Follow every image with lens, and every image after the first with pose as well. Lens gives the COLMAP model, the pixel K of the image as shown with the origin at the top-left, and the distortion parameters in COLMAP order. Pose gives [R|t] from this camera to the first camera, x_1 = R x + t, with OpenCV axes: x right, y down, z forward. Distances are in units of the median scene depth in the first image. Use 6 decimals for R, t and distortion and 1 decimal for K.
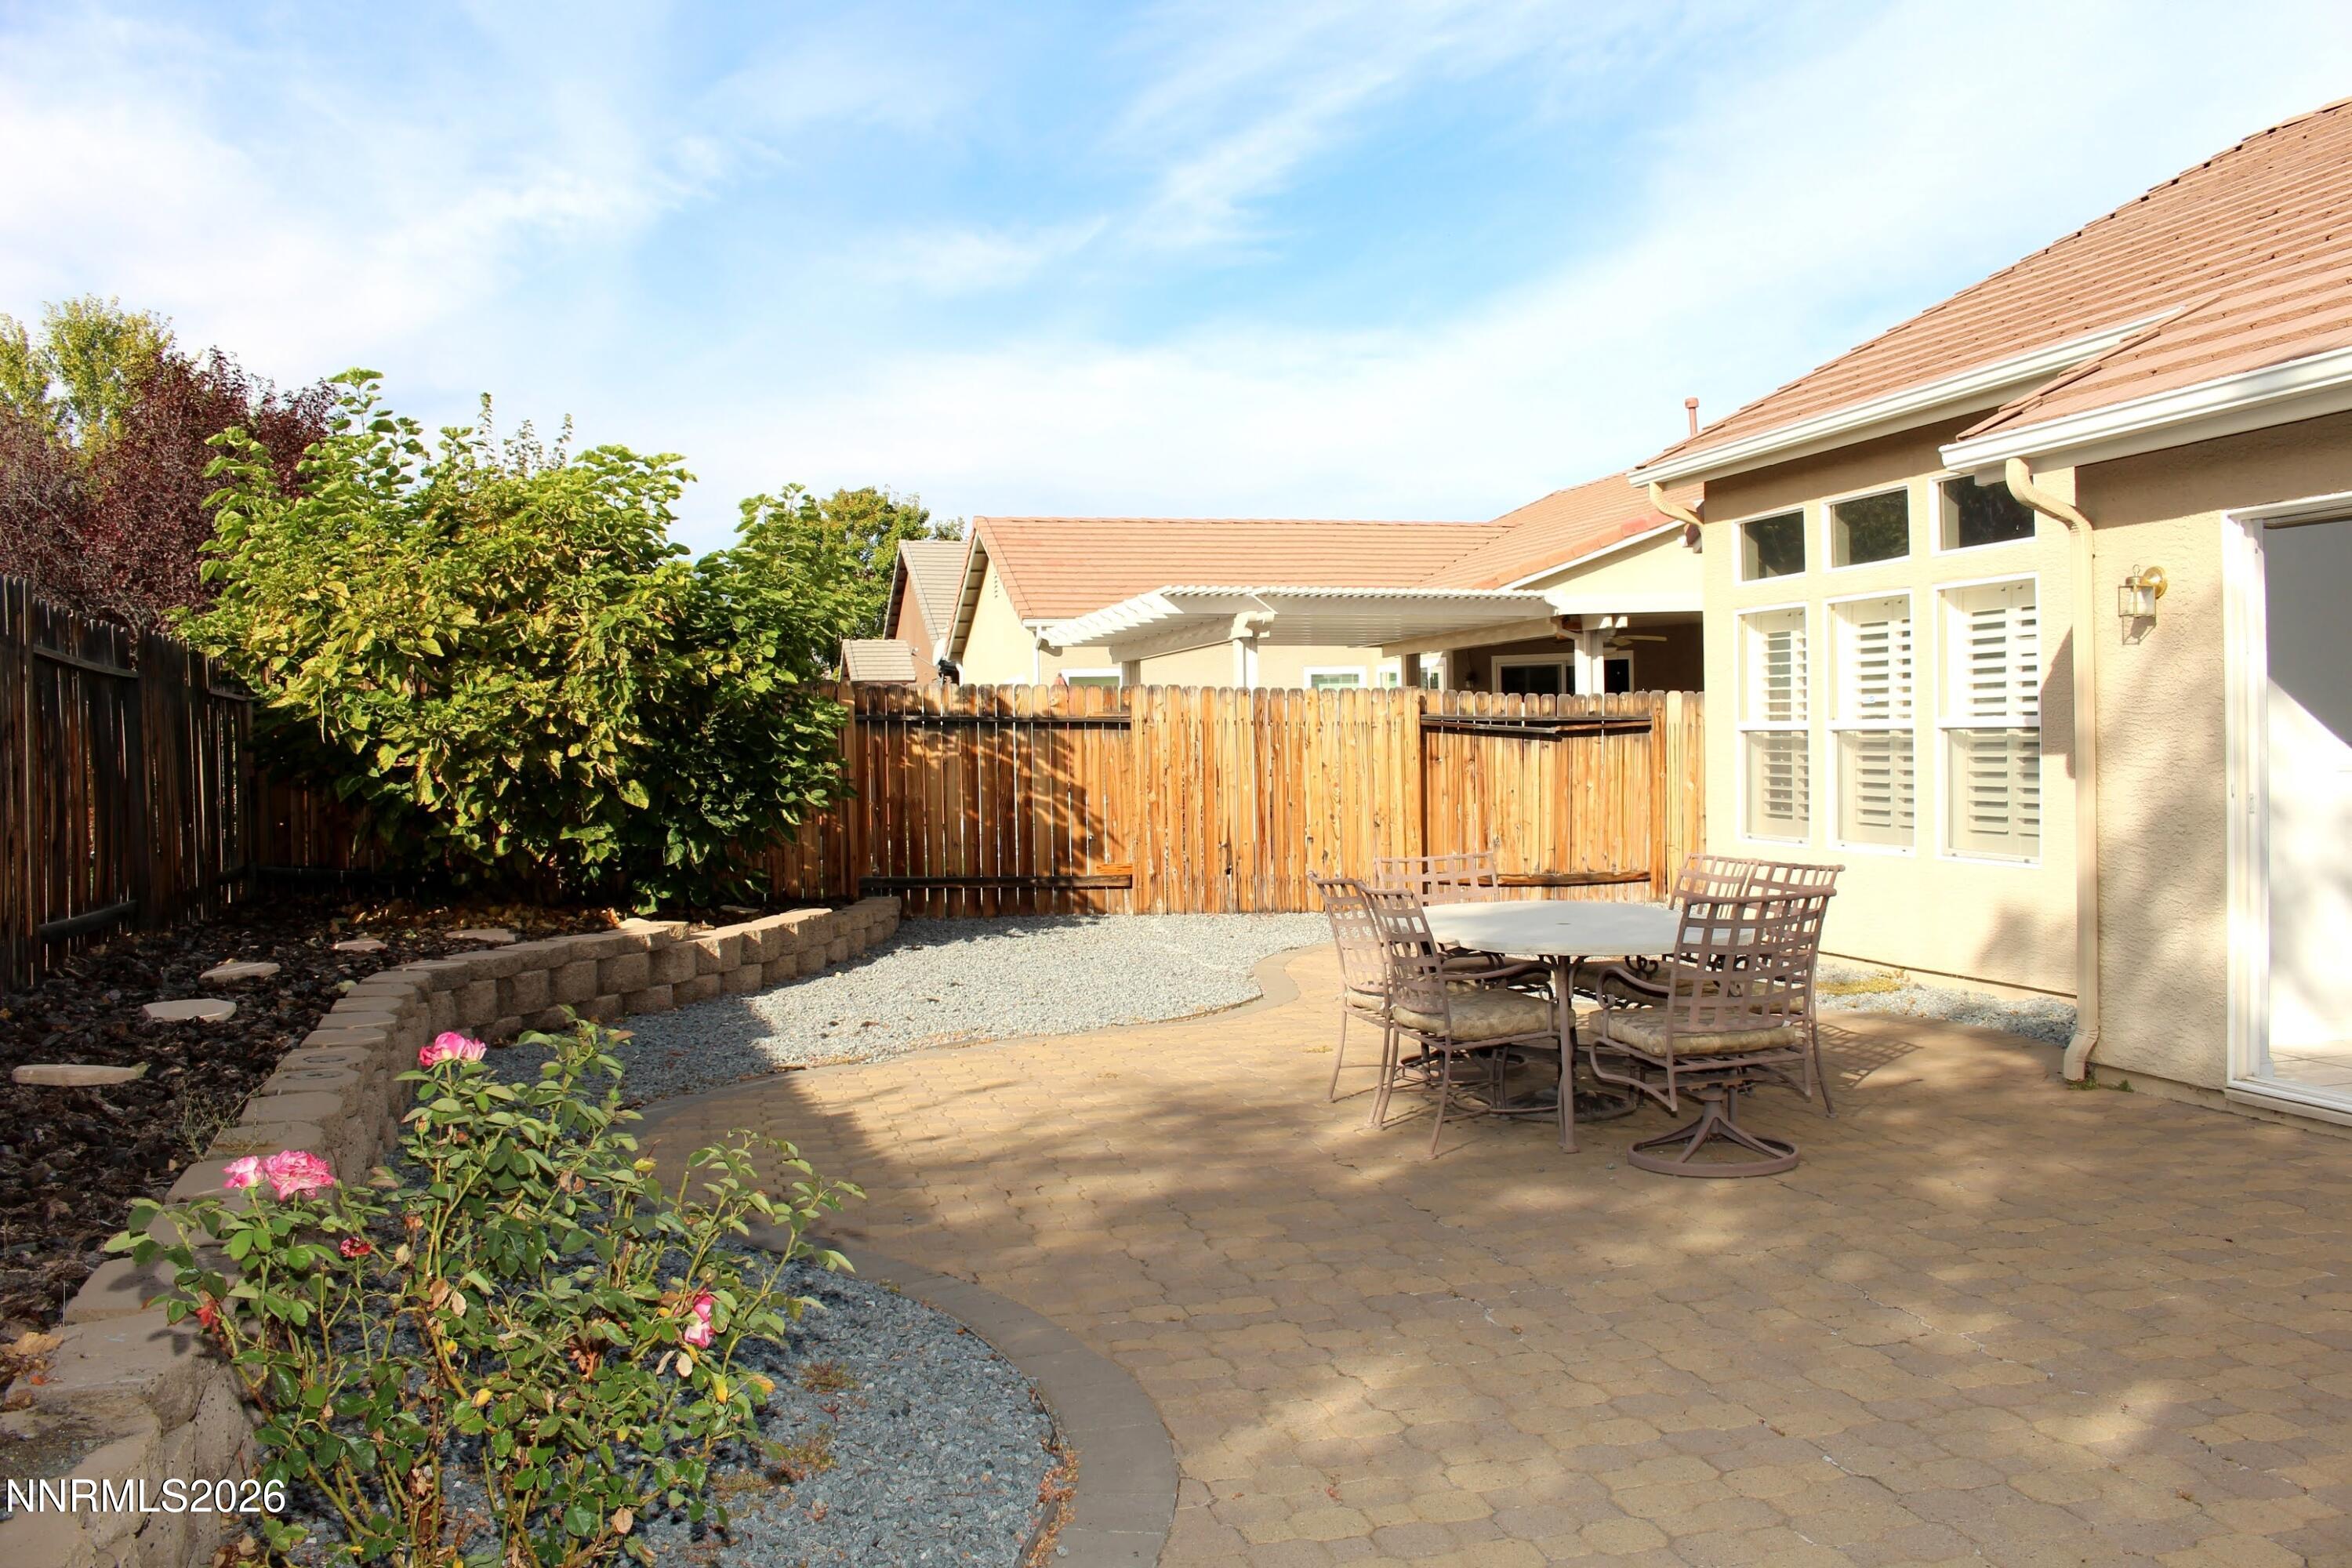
lens RADIAL K [[1947.7, 0, 1145.7], [0, 1947.7, 776.3], [0, 0, 1]] dist [-0.132649, 0.120826]
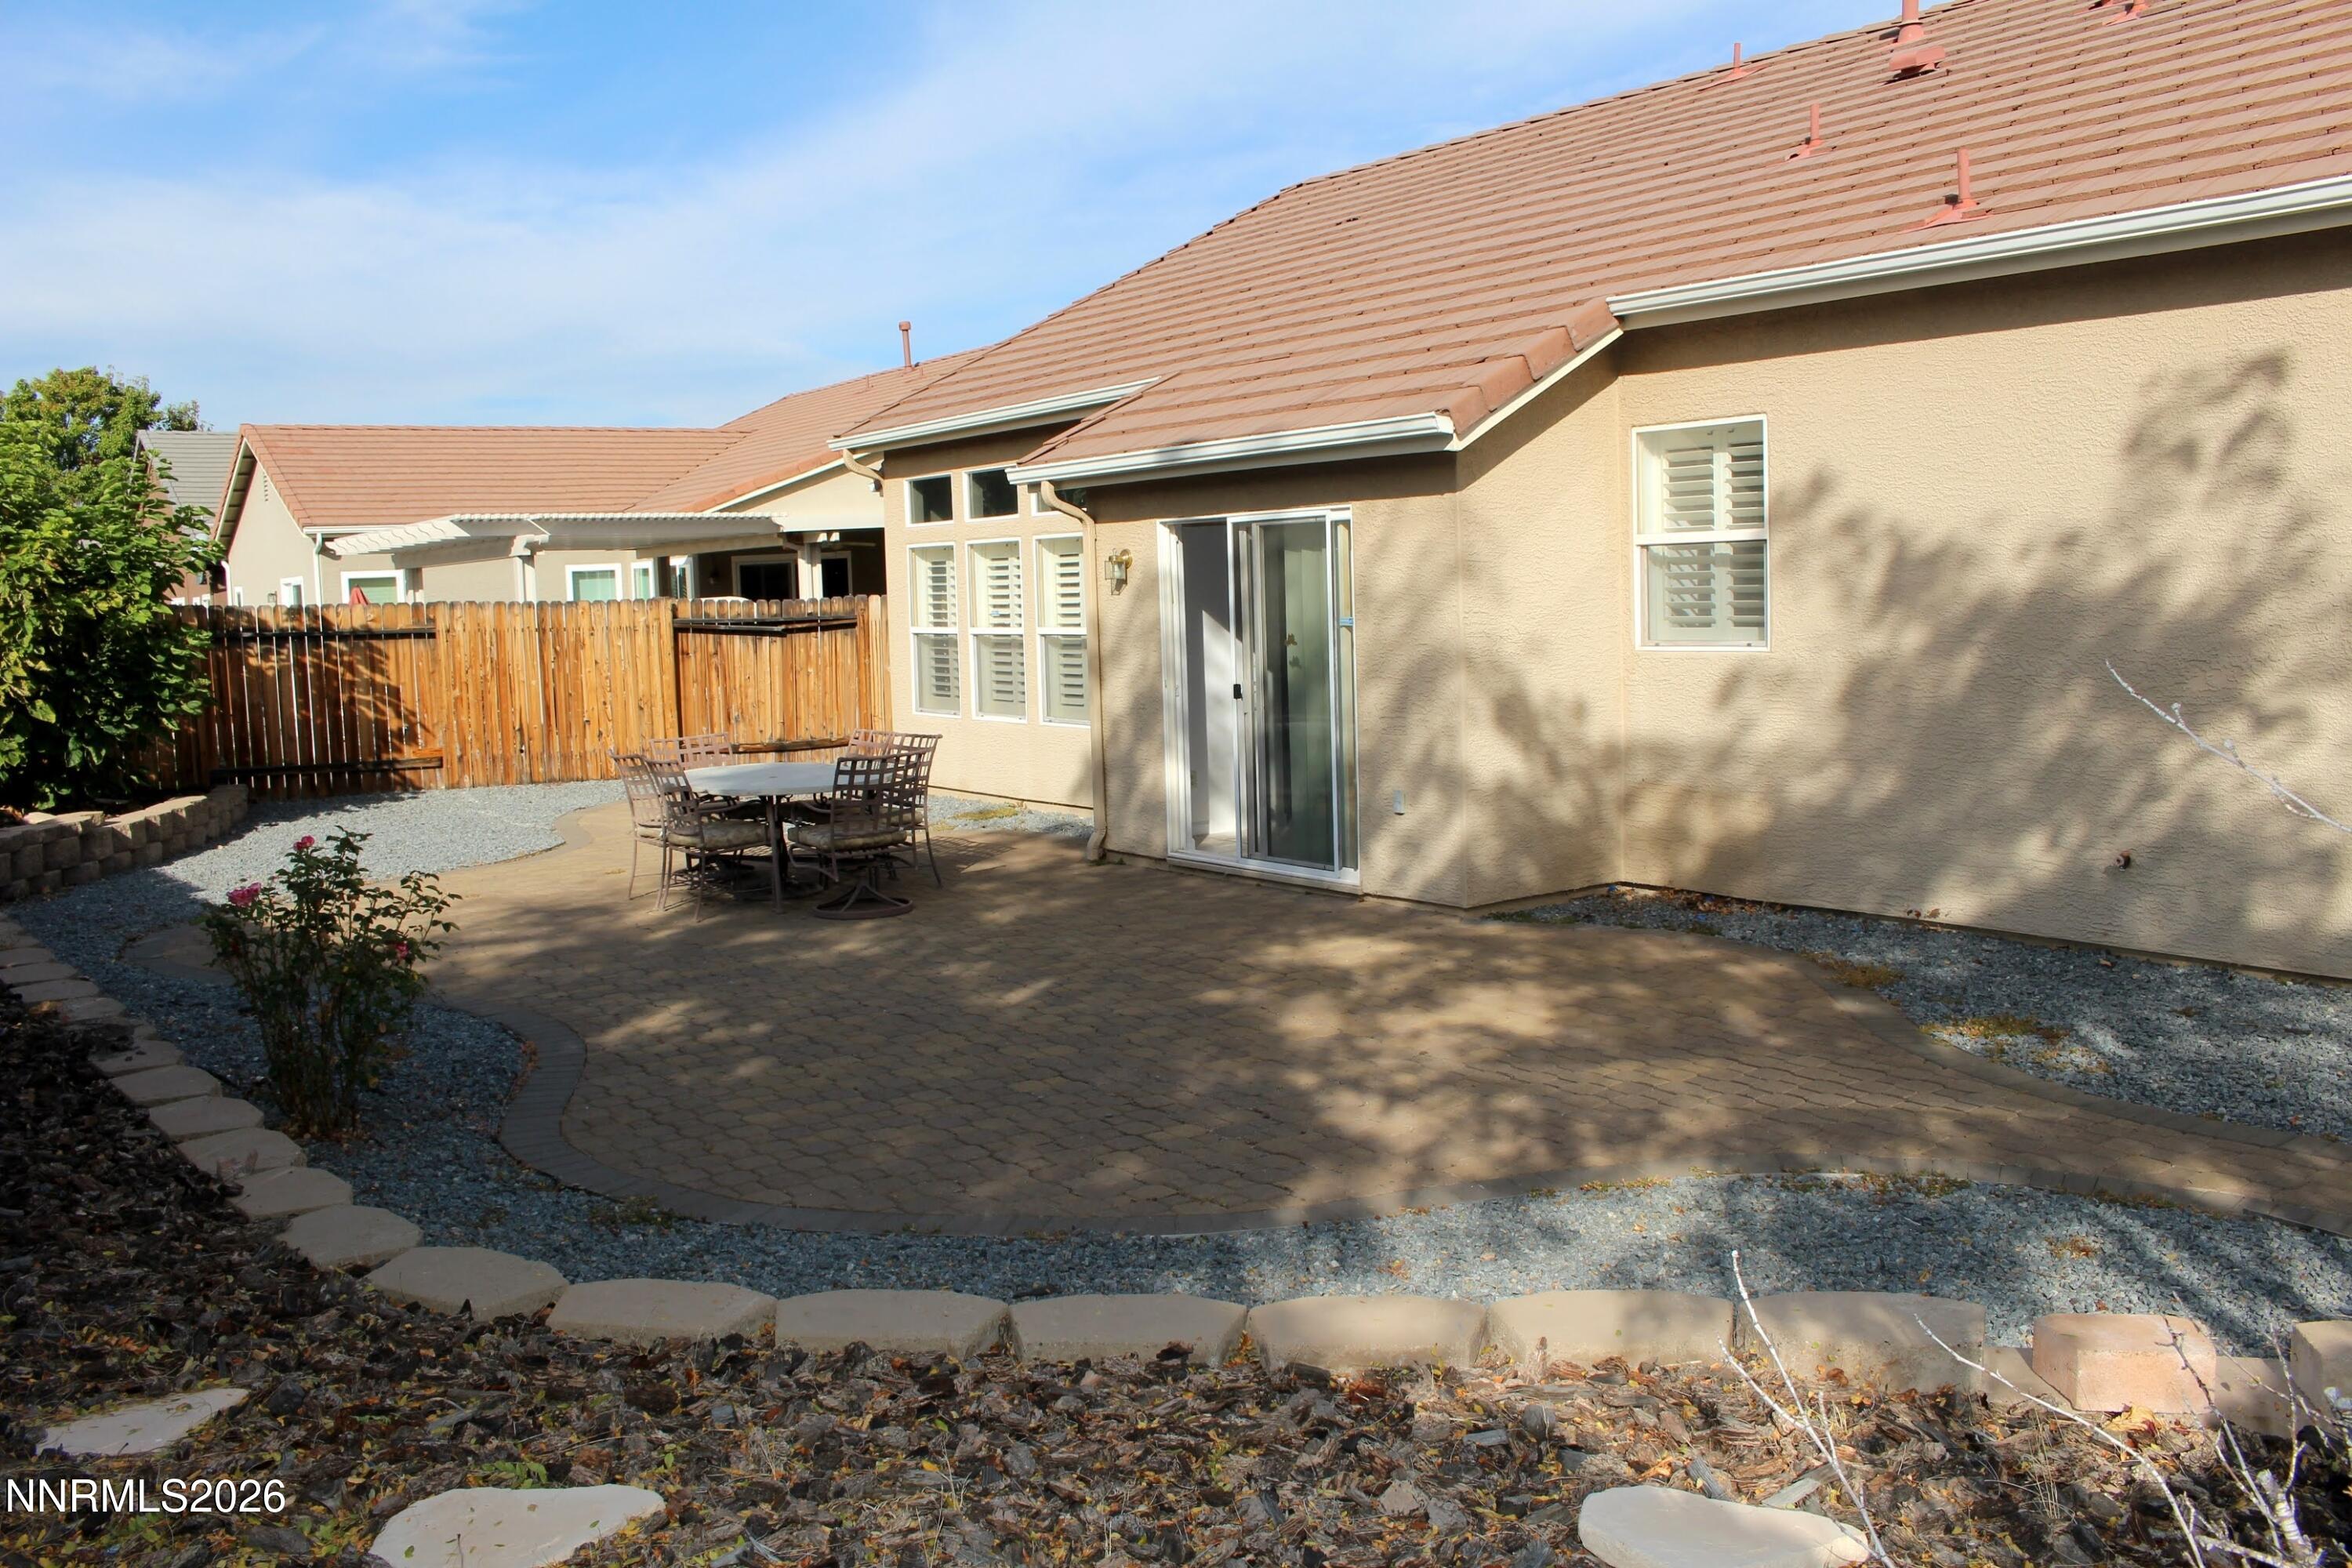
lens RADIAL K [[1947.7, 0, 1145.7], [0, 1947.7, 776.3], [0, 0, 1]] dist [-0.132649, 0.120826]
pose [[0.927421, -0.046893, 0.371069, -0.046248], [0.020552, 0.997000, 0.074628, -0.018911], [-0.373455, -0.061585, 0.925602, -0.294164]]
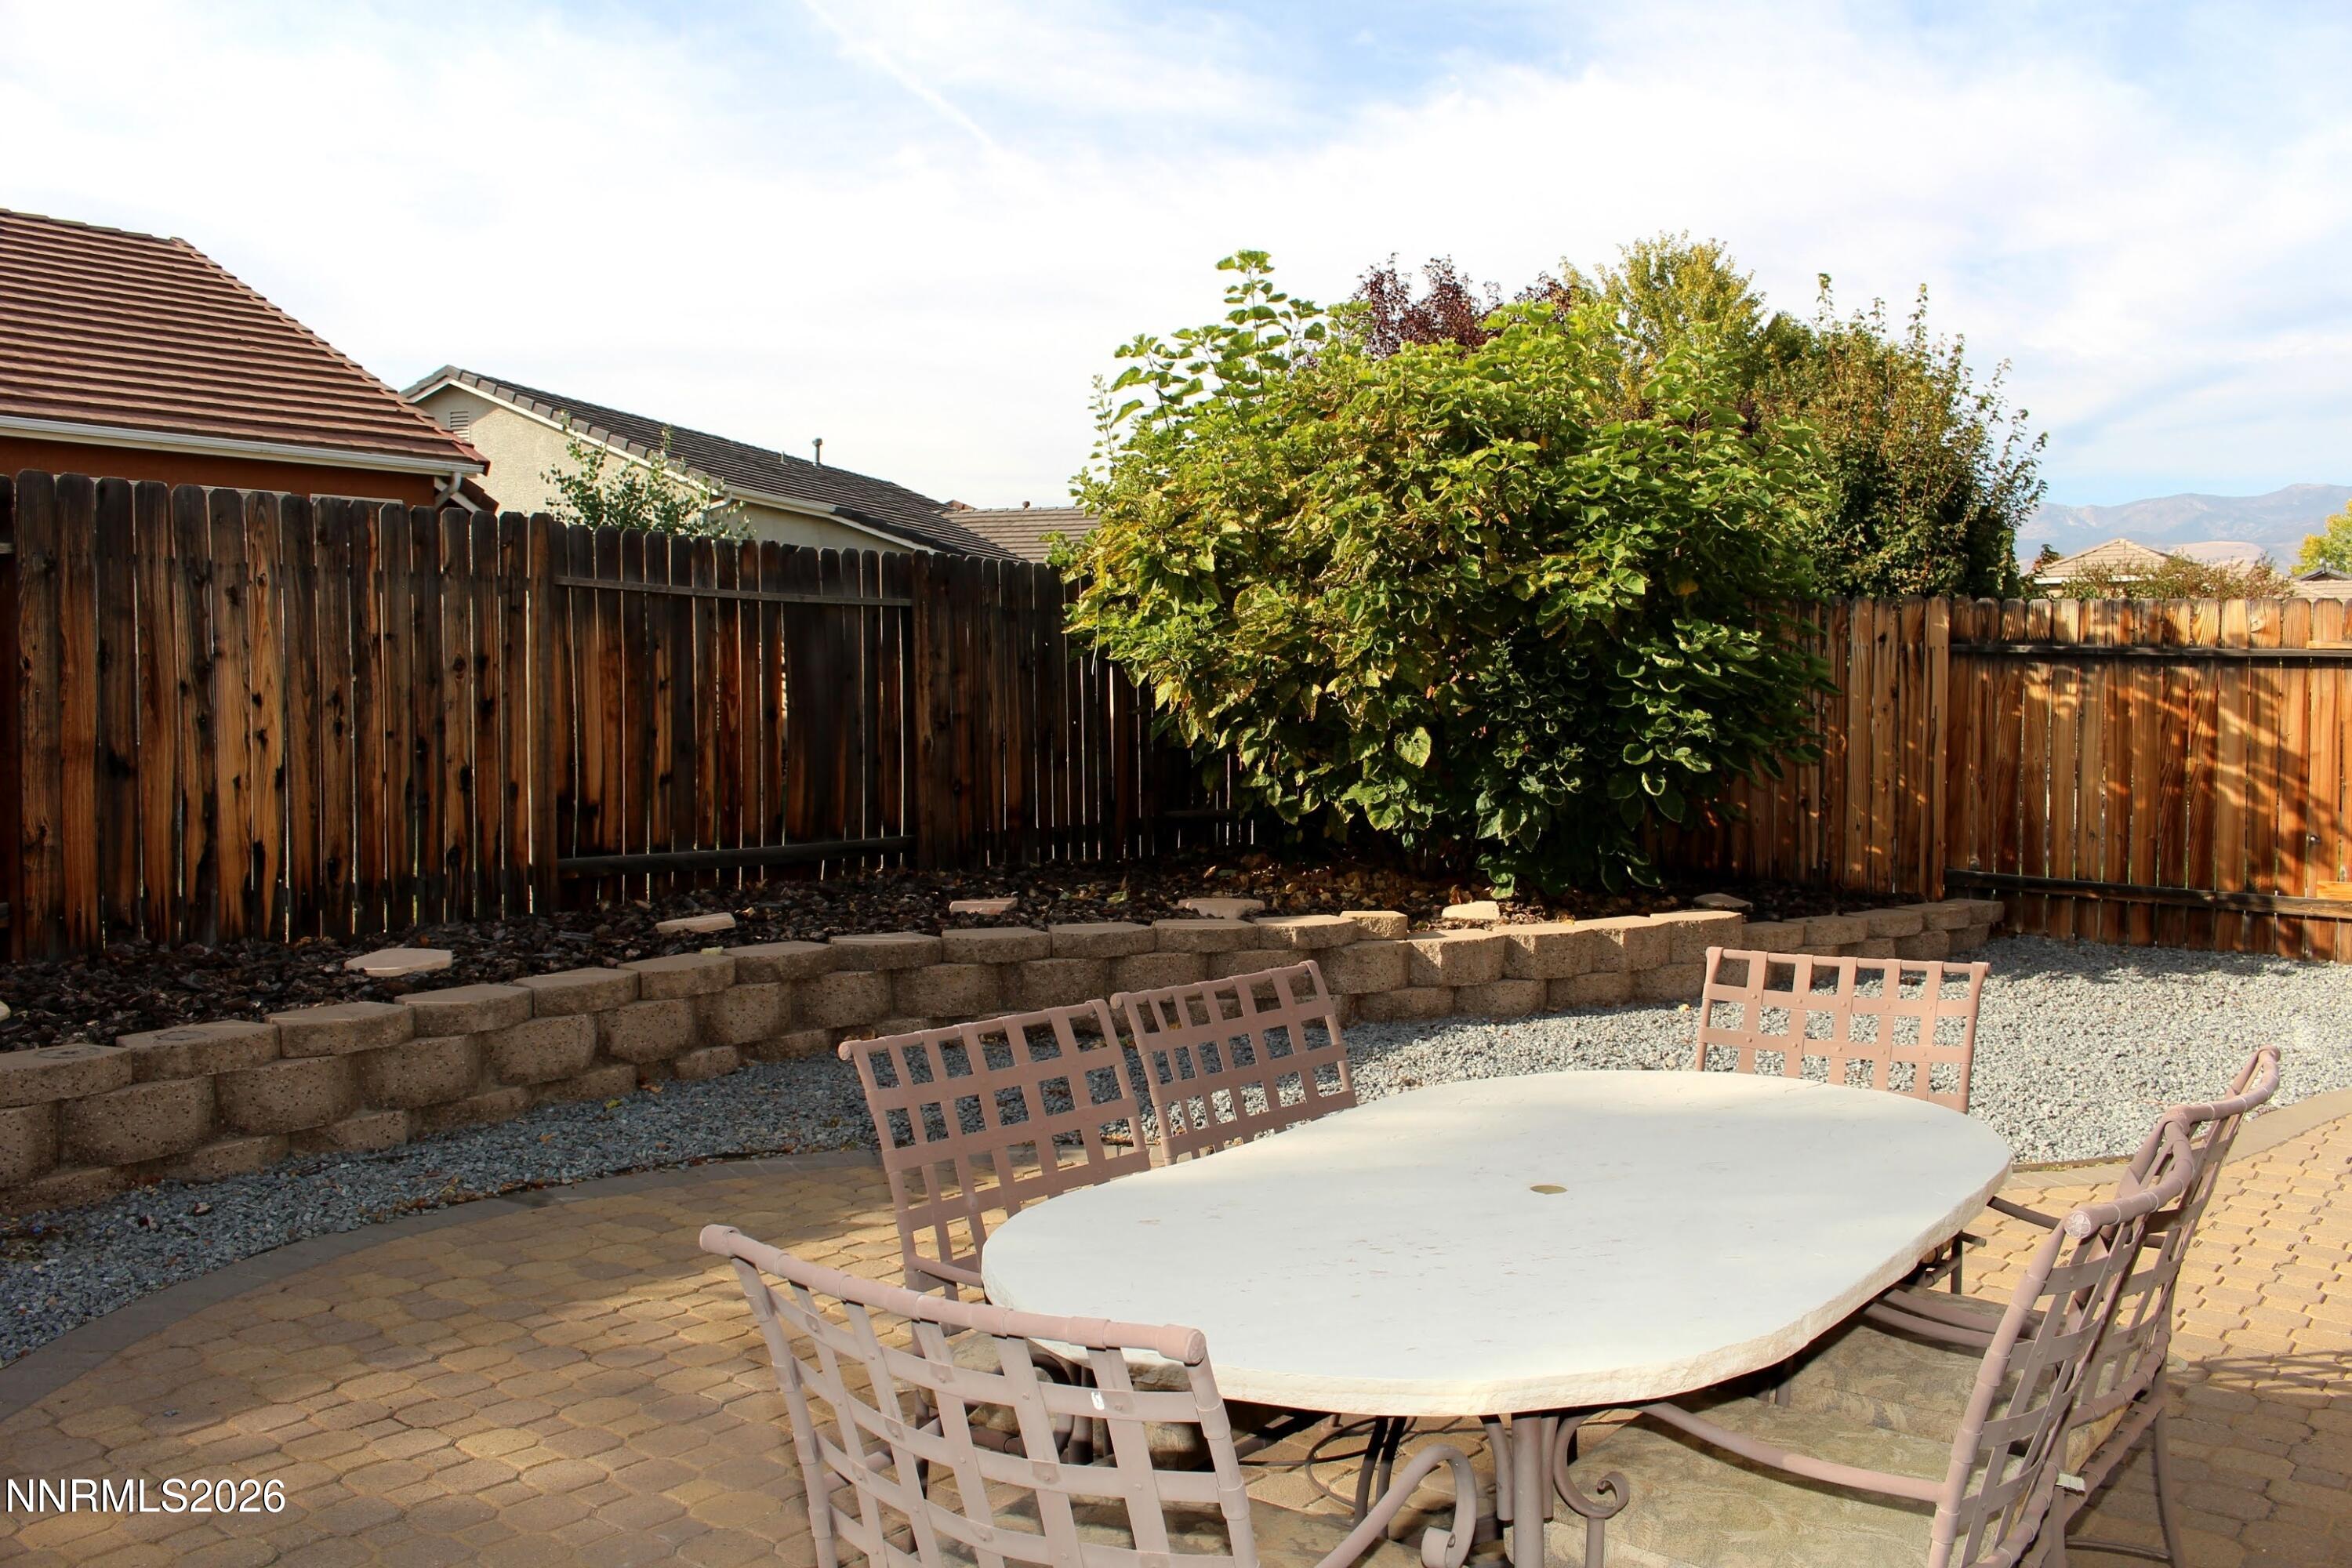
lens RADIAL K [[1968.5, 0, 1176.0], [0, 1968.5, 784.0], [0, 0, 1]] dist [-0.172552, -0.002556]
pose [[0.603478, 0.048328, -0.795914, 0.238610], [-0.016446, 0.998704, 0.048172, -0.009076], [0.797210, -0.015981, 0.603490, 0.342831]]
